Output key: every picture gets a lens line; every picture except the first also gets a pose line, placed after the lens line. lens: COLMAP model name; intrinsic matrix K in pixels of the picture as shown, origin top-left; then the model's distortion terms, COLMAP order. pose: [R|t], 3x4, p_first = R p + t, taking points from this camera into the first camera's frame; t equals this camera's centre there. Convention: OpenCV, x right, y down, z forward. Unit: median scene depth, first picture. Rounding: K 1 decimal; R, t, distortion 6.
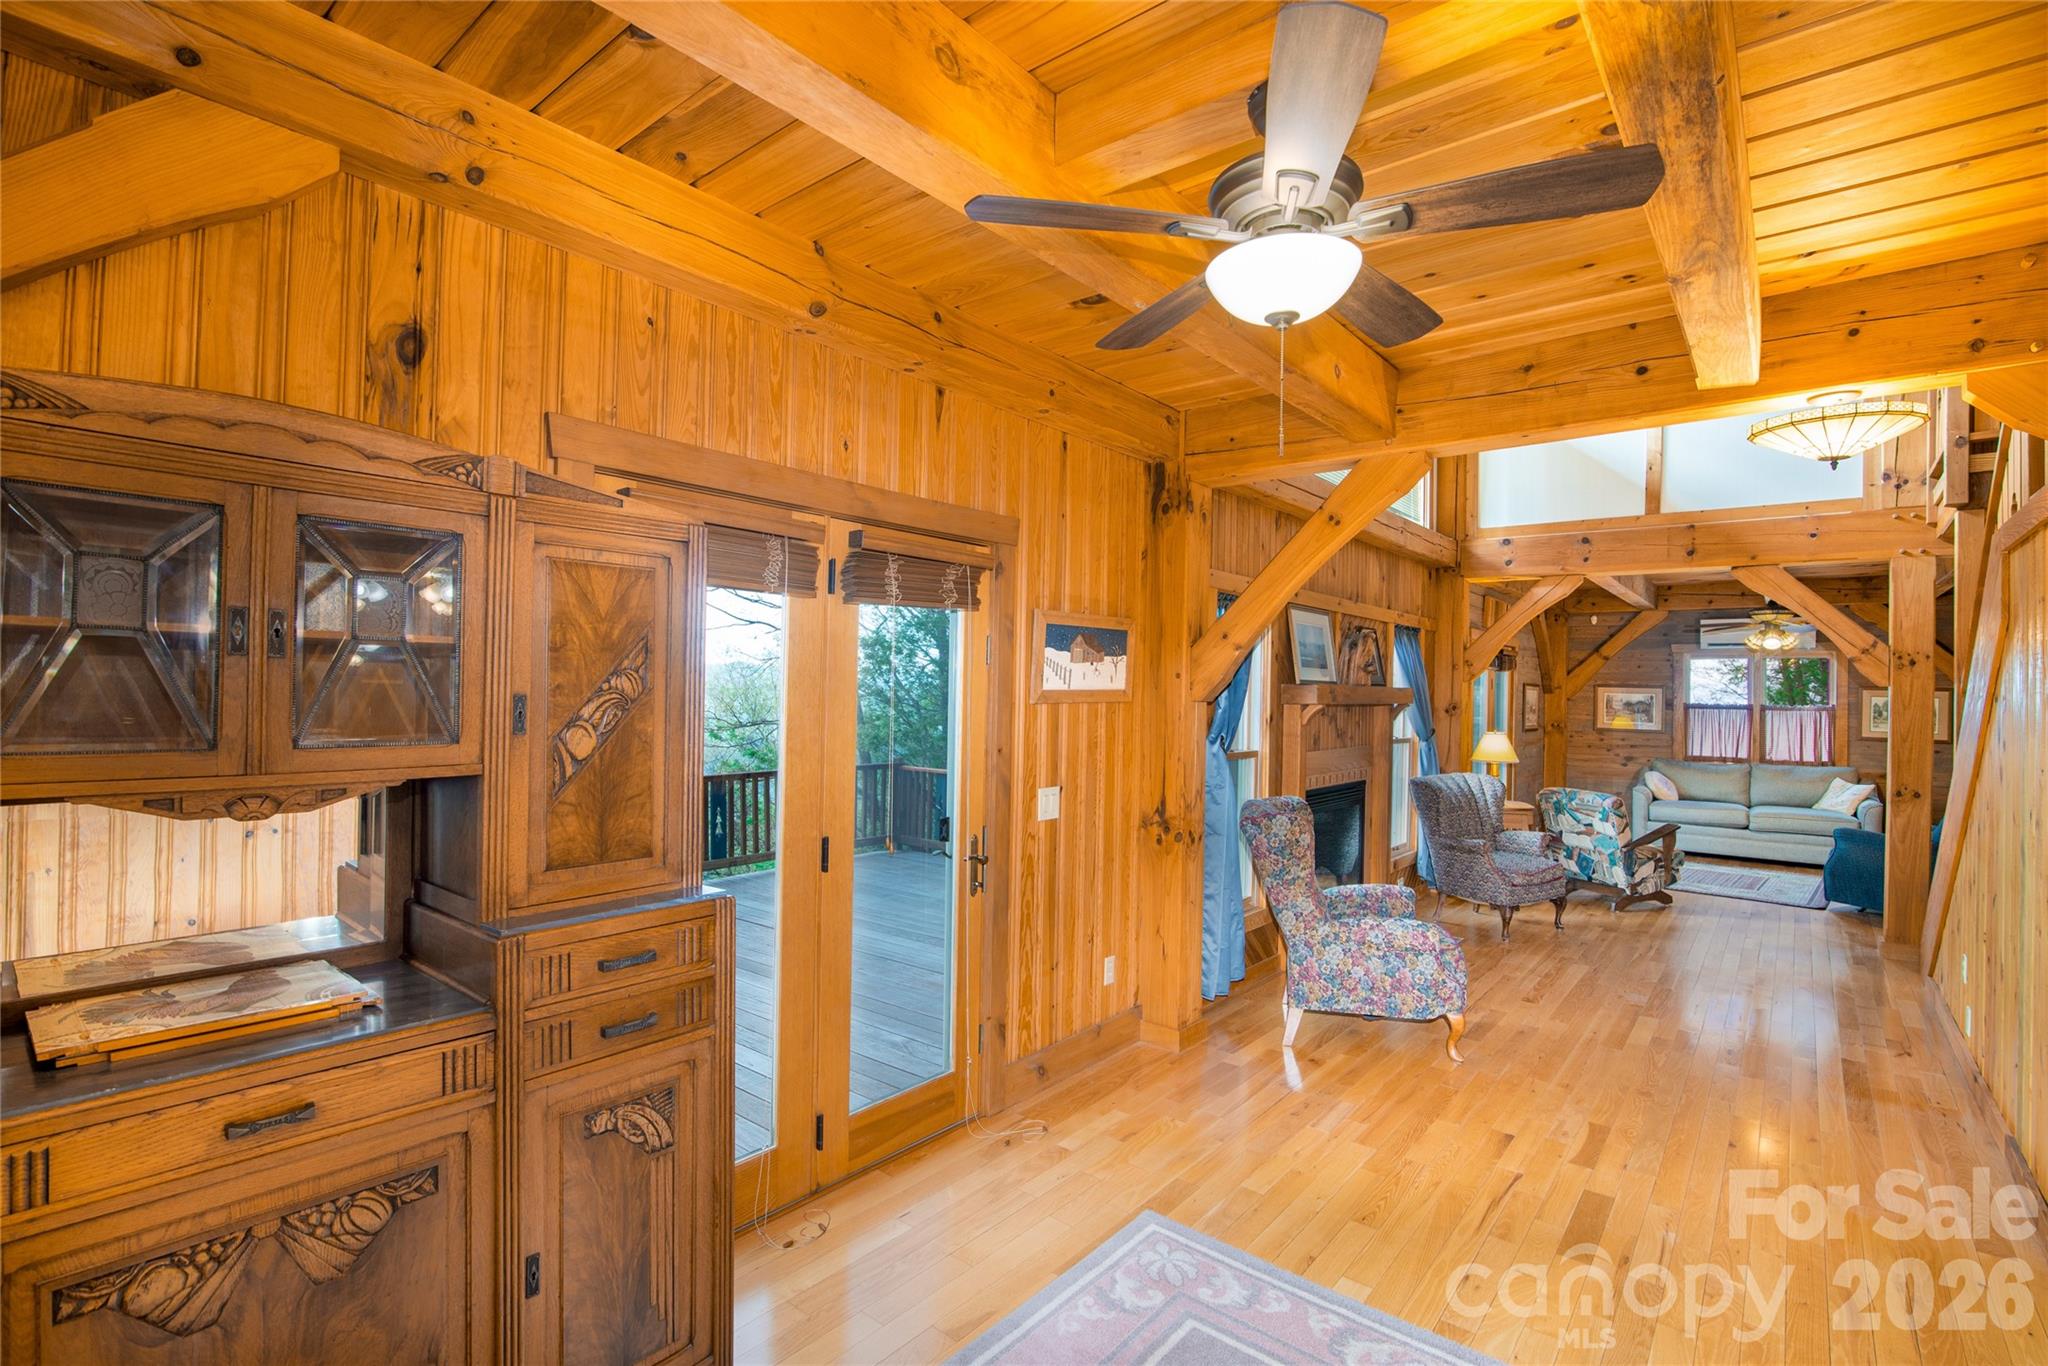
lens RADIAL K [[947.0, 0, 1014.0], [0, 947.0, 678.8], [0, 0, 1]] dist [-0.016462, 0.001423]
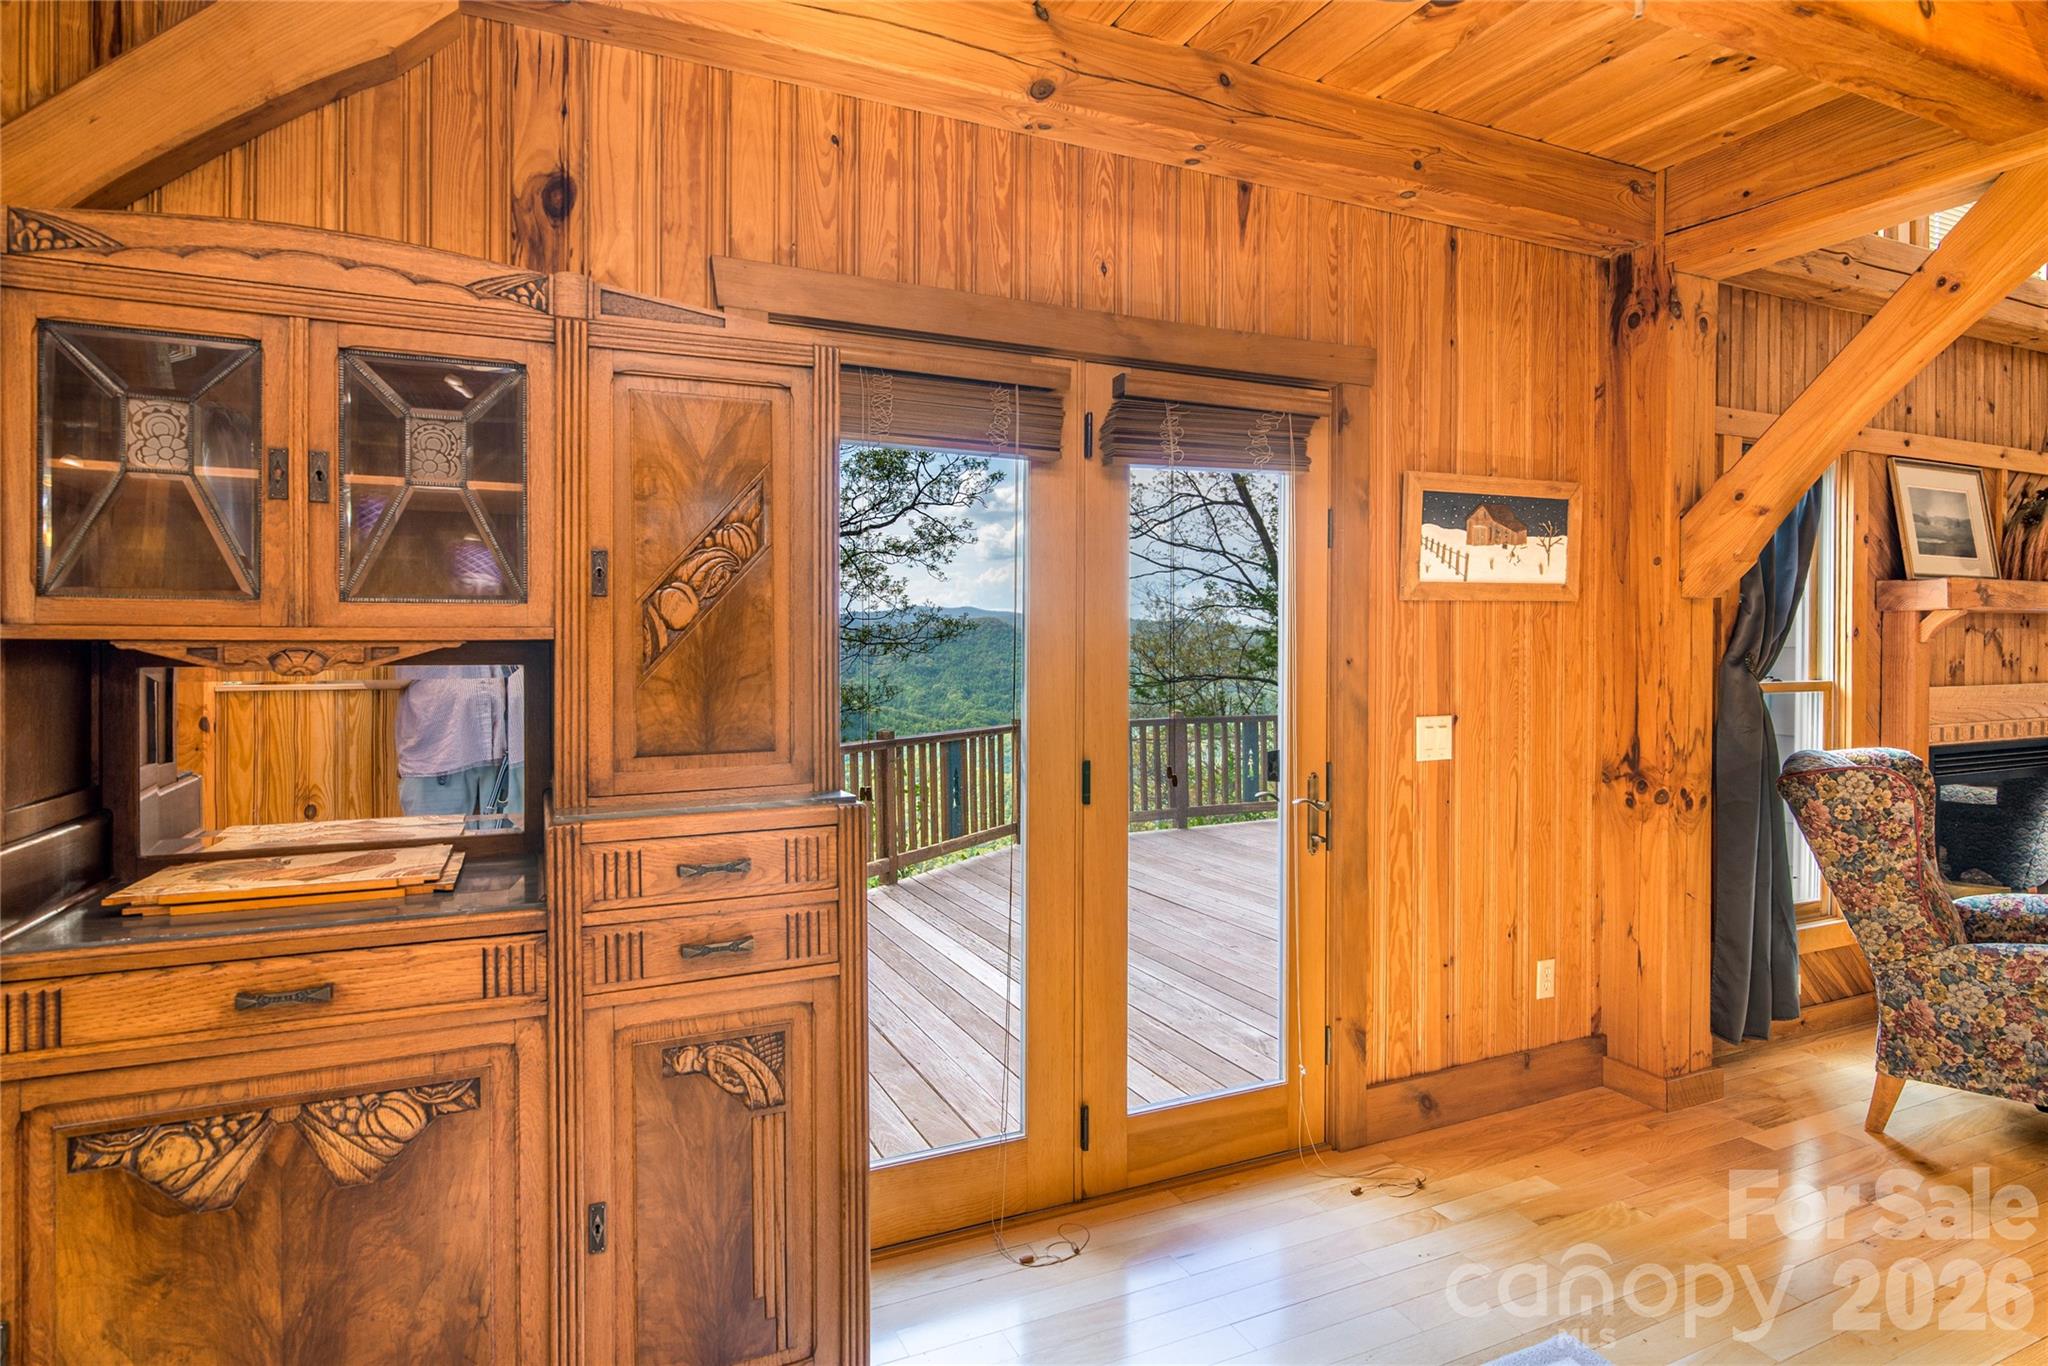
lens RADIAL K [[1022.2, 0, 1034.9], [0, 1022.2, 667.0], [0, 0, 1]] dist [0.000437, -0.000781]
pose [[0.893809, -0.021847, -0.447915, 0.219891], [0.029991, 0.999489, 0.011096, 0.112296], [0.447444, -0.023351, 0.894007, 0.307133]]
